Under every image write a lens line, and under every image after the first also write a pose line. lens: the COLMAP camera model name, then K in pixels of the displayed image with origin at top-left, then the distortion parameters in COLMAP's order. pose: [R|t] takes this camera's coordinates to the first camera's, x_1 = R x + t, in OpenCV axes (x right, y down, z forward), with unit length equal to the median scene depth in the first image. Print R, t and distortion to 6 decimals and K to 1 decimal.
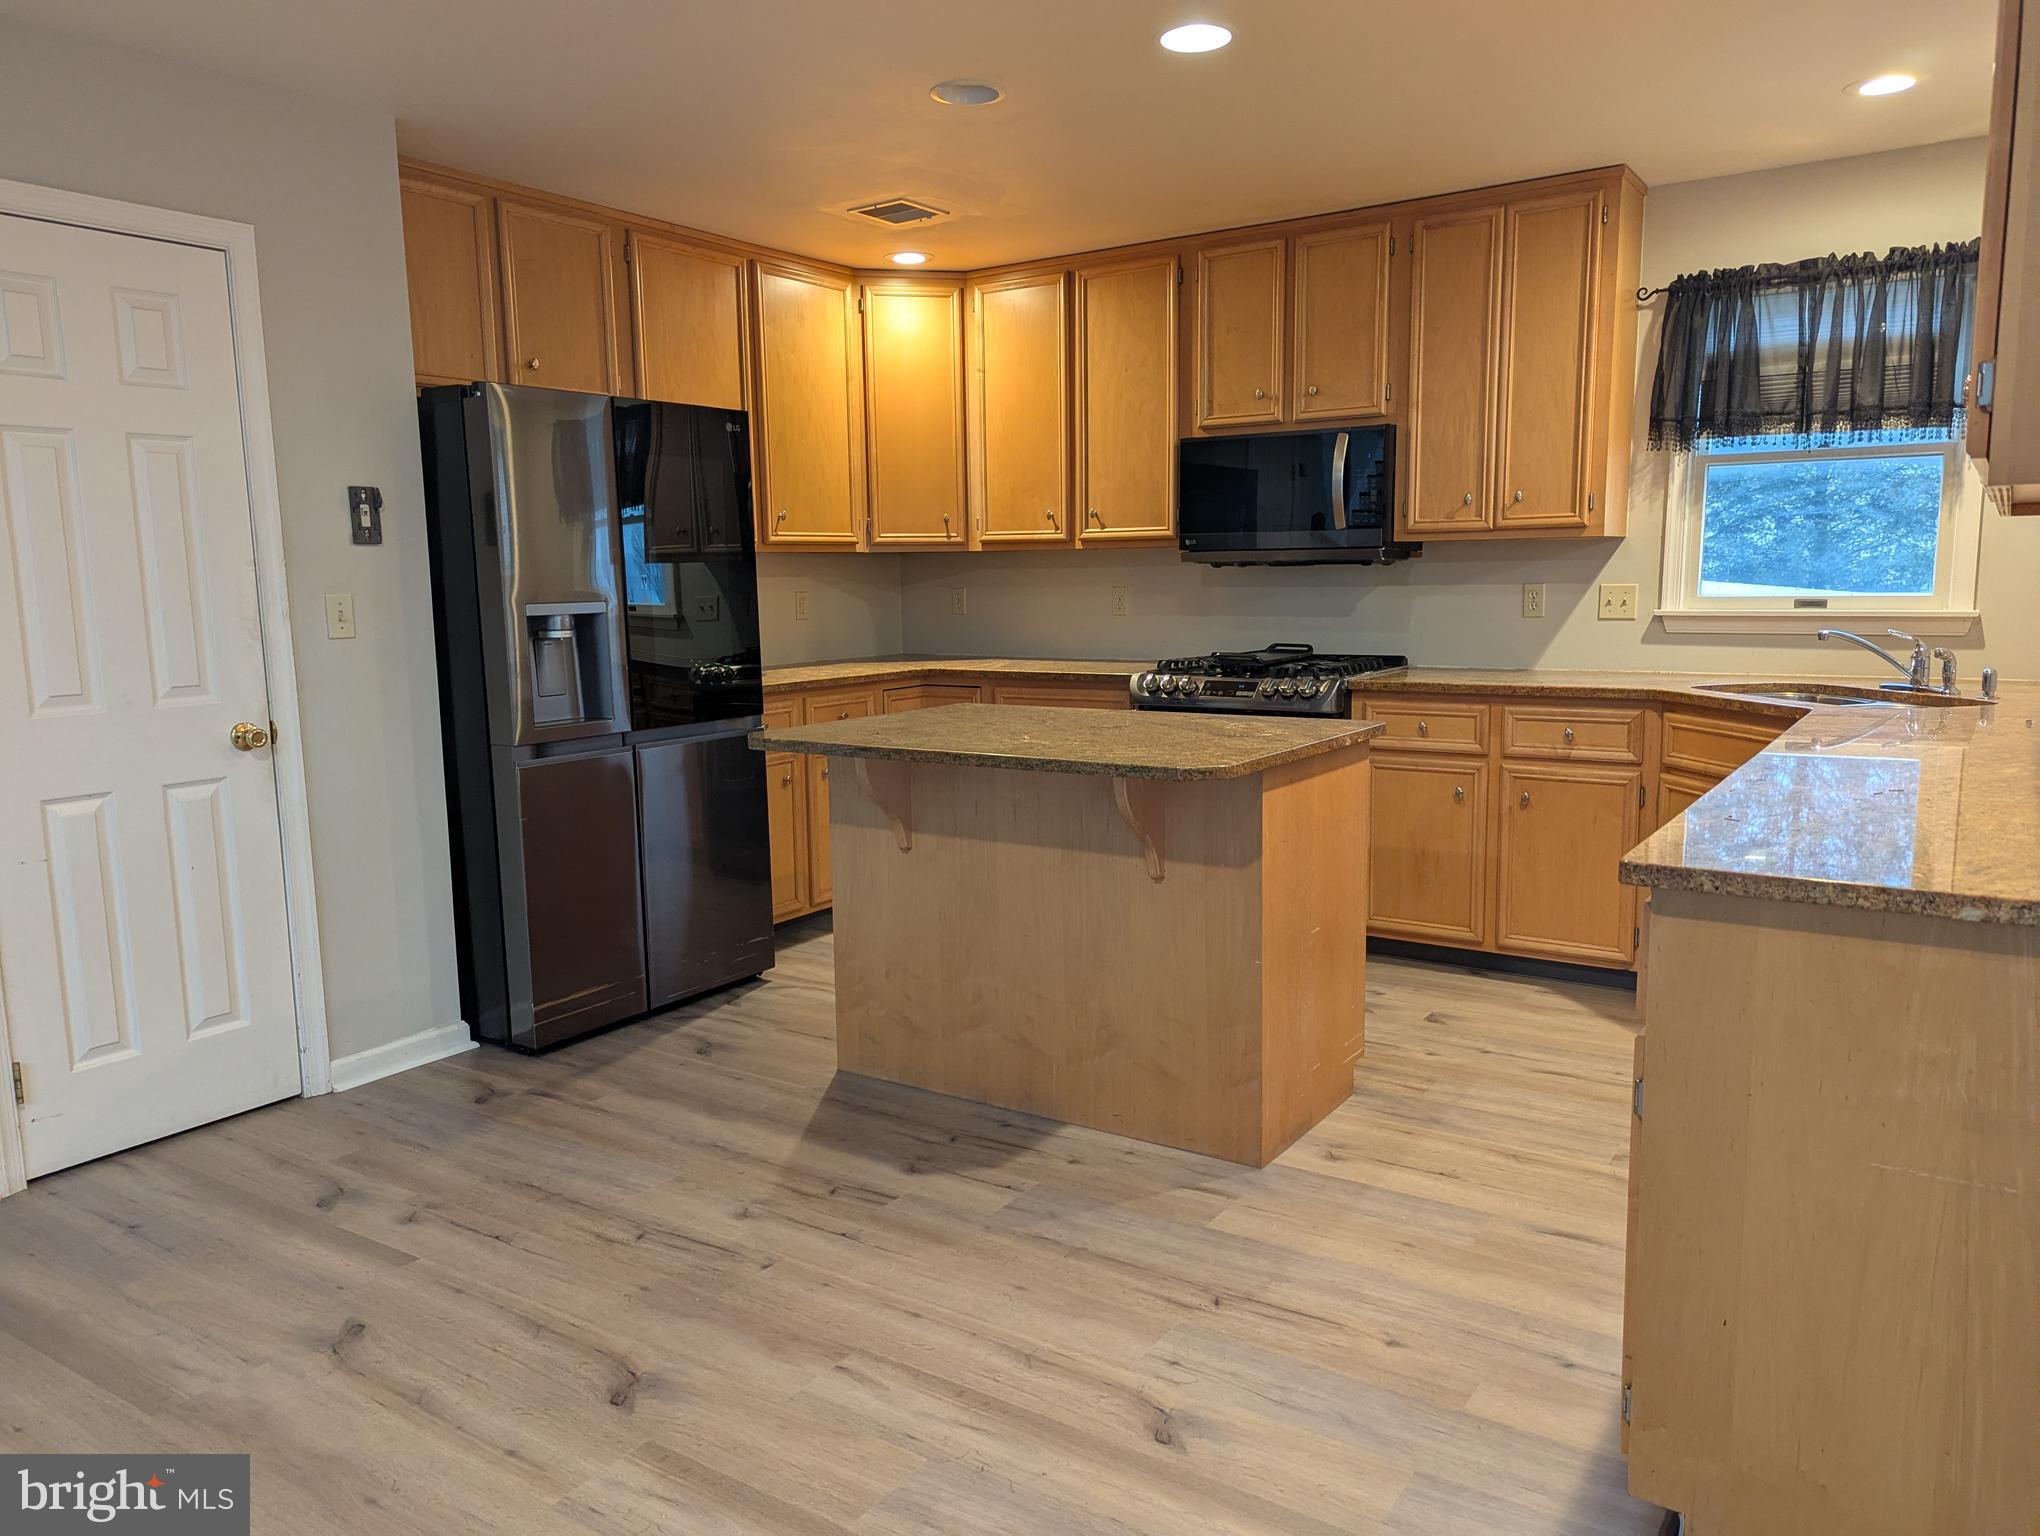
lens RADIAL K [[1427.9, 0, 1037.6], [0, 1427.9, 778.2], [0, 0, 1]] dist [0.058358, -0.047981]
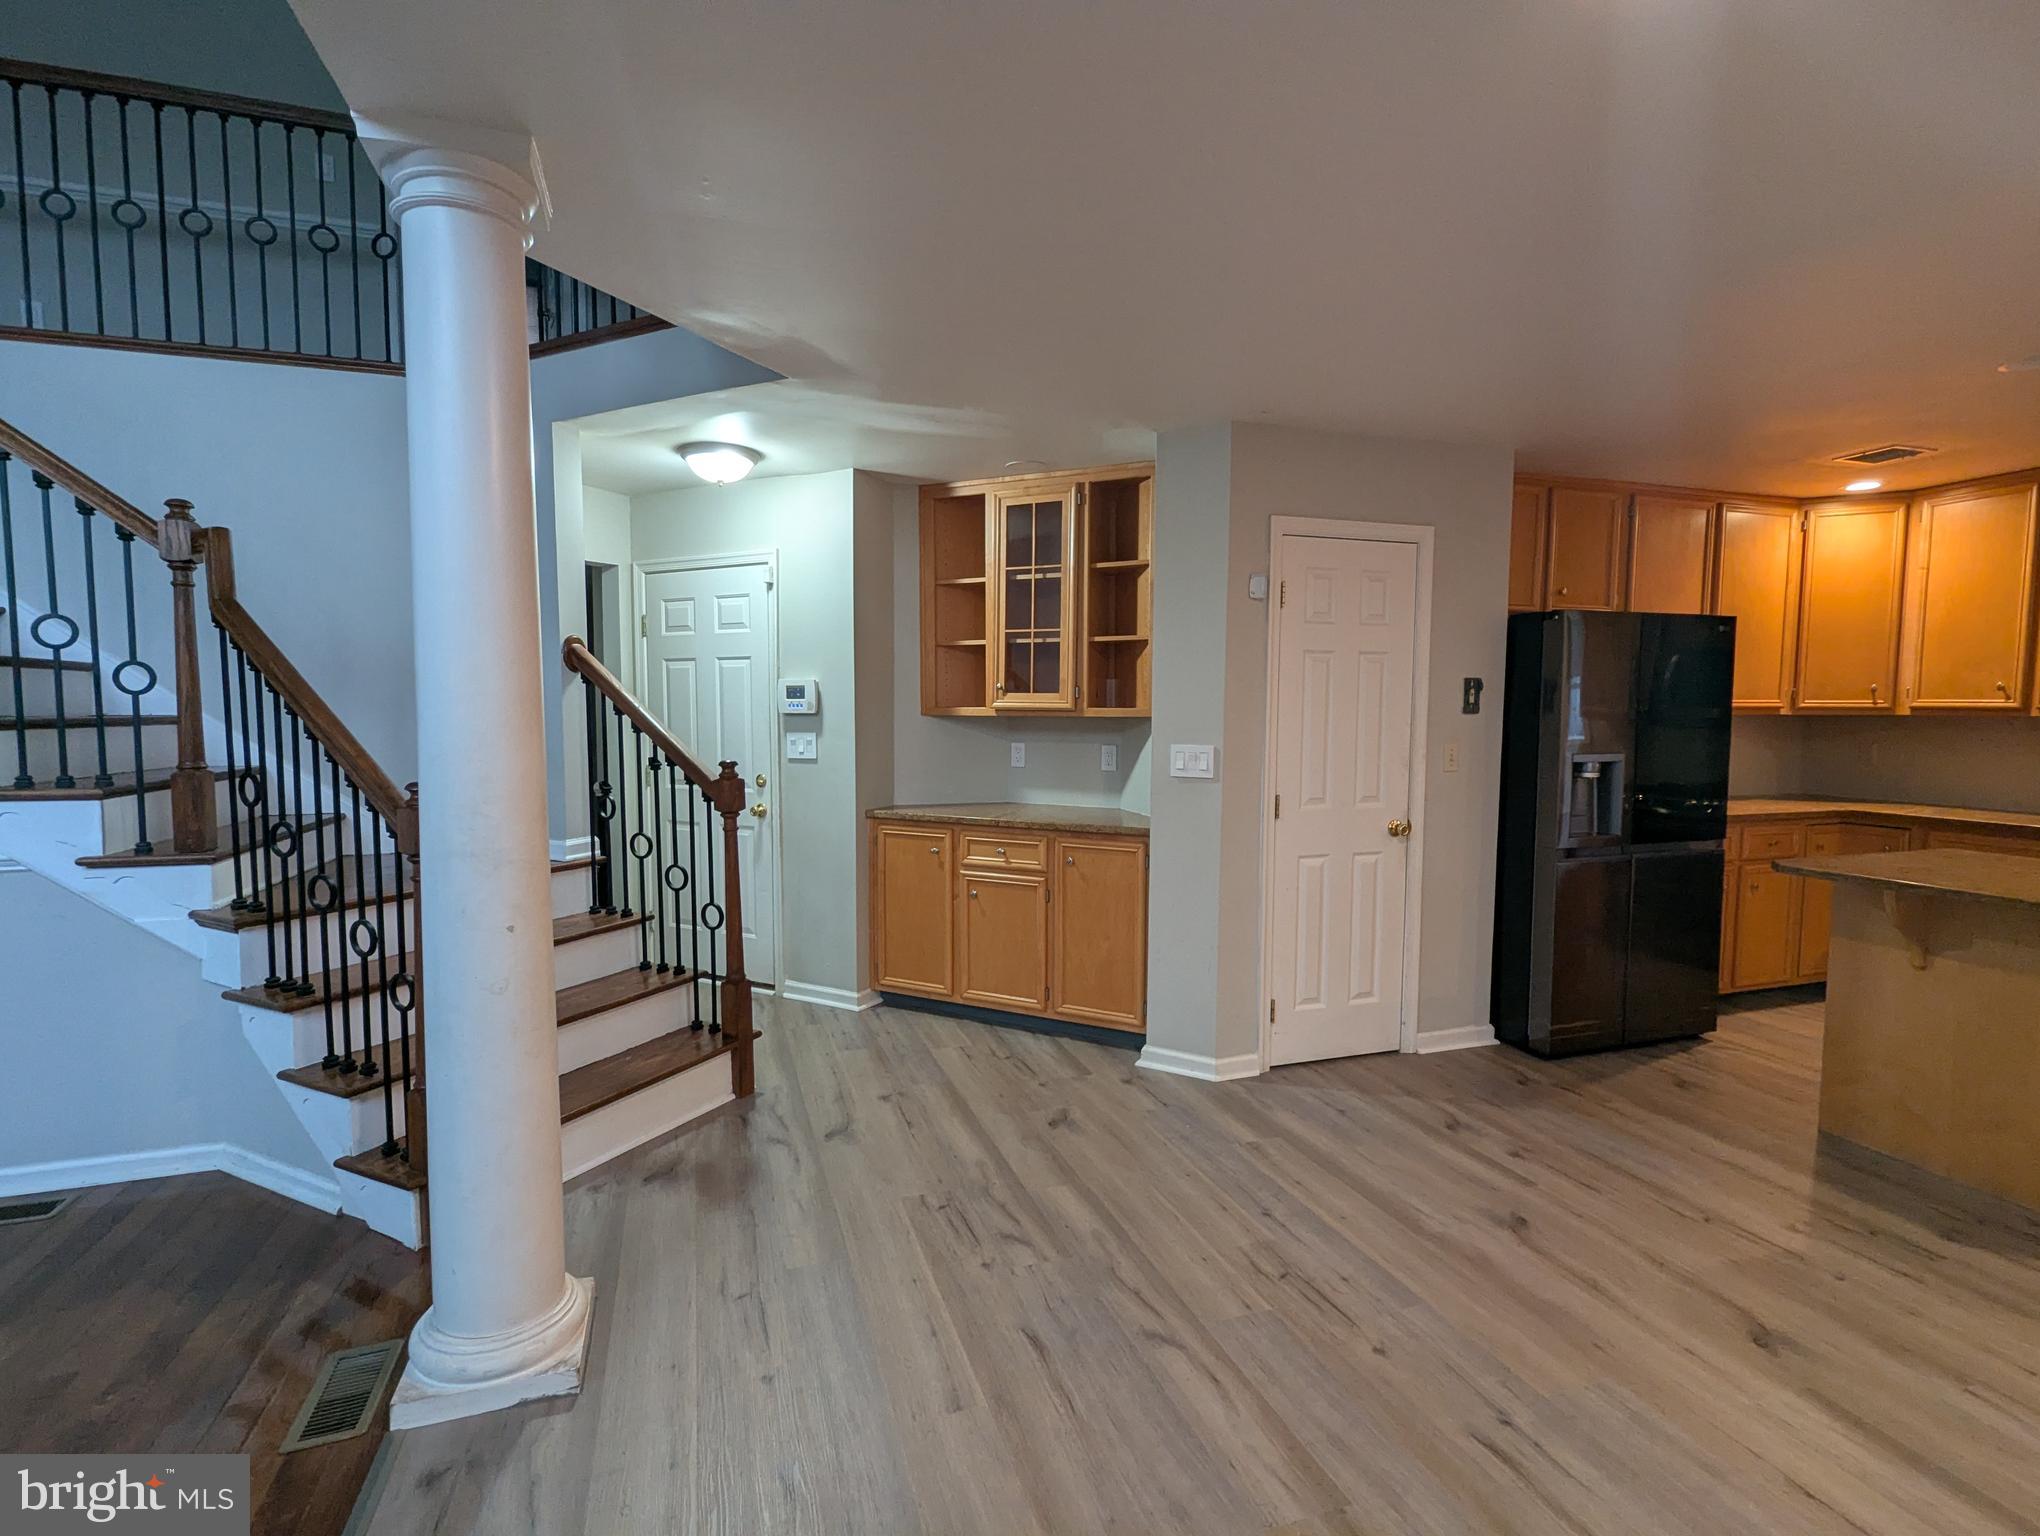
lens RADIAL K [[965.9, 0, 1021.7], [0, 965.9, 779.0], [0, 0, 1]] dist [-0.001301, 0.001121]
pose [[0.786143, 0.061543, -0.614972, -0.183185], [-0.103360, 0.994108, -0.032645, -0.003975], [0.609340, 0.089227, 0.787873, -0.127163]]
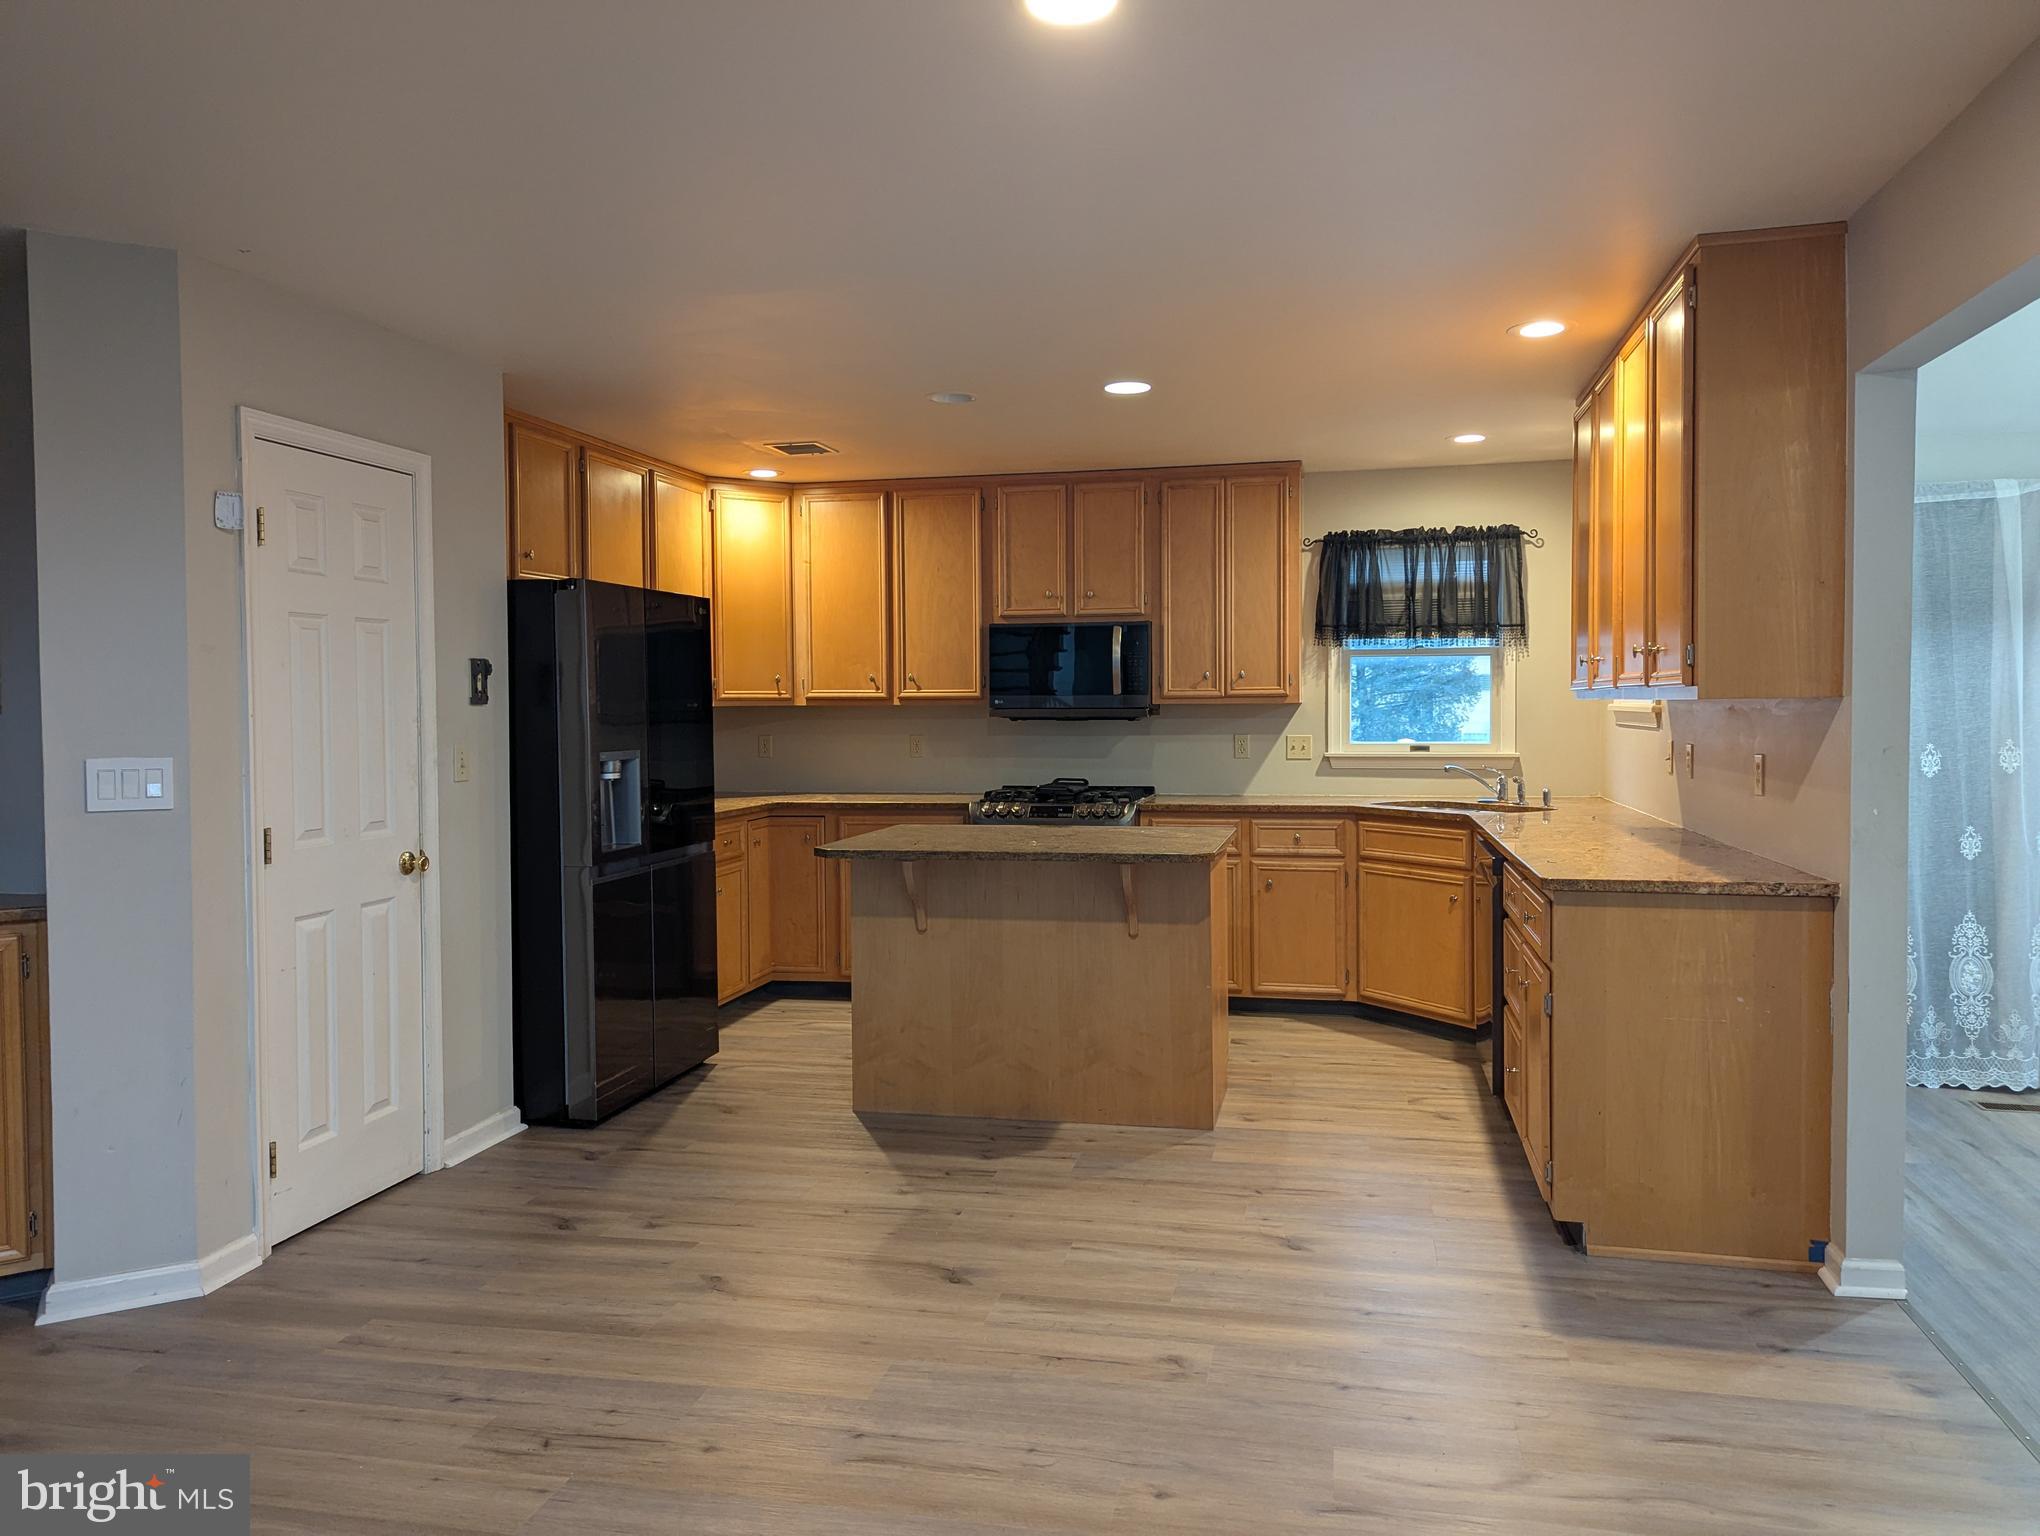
lens RADIAL K [[1427.9, 0, 1035.4], [0, 1427.9, 753.5], [0, 0, 1]] dist [0.058358, -0.047981]
pose [[0.931846, -0.004562, 0.362825, -0.441839], [0.046581, 0.993151, -0.107147, 0.030104], [-0.359851, 0.116746, 0.925677, -0.277523]]
